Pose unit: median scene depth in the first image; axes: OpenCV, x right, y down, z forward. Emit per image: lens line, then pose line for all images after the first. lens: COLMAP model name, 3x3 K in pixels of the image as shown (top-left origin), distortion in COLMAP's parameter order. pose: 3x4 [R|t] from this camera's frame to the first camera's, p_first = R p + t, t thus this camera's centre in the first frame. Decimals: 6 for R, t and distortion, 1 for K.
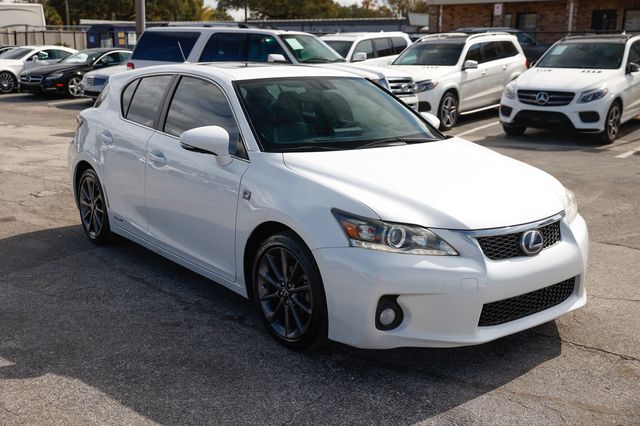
lens RADIAL K [[729.7, 0, 319.1], [0, 729.7, 211.5], [0, 0, 1]] dist [0.131694, 0.000000]
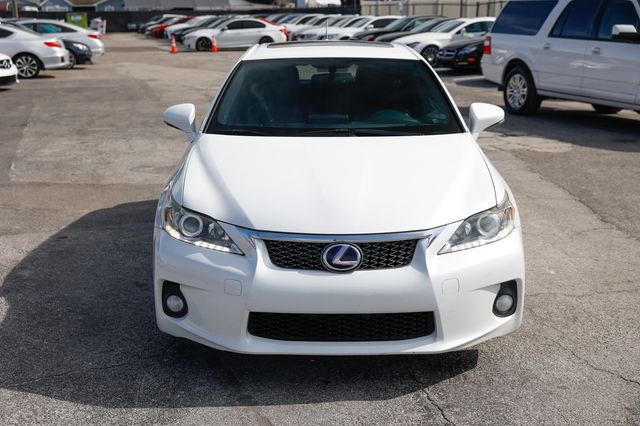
lens RADIAL K [[837.1, 0, 318.8], [0, 837.1, 218.2], [0, 0, 1]] dist [0.076371, 0.000000]
pose [[0.792572, 0.142170, -0.592973, 0.804676], [-0.131739, 0.989398, 0.061132, -0.057650], [0.595377, 0.029666, 0.802899, 0.188461]]
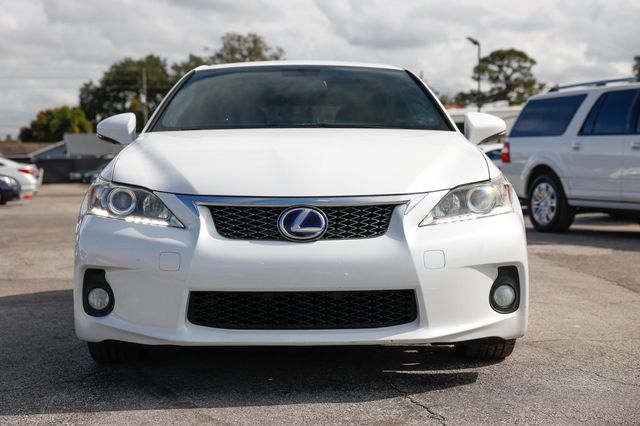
lens RADIAL K [[1065.2, 0, 321.6], [0, 1065.2, 209.9], [0, 0, 1]] dist [0.189468, 0.000000]
pose [[0.799447, 0.013147, -0.600592, 0.883908], [-0.125164, 0.981465, -0.145121, 0.168033], [0.587552, 0.191190, 0.786275, 0.187386]]
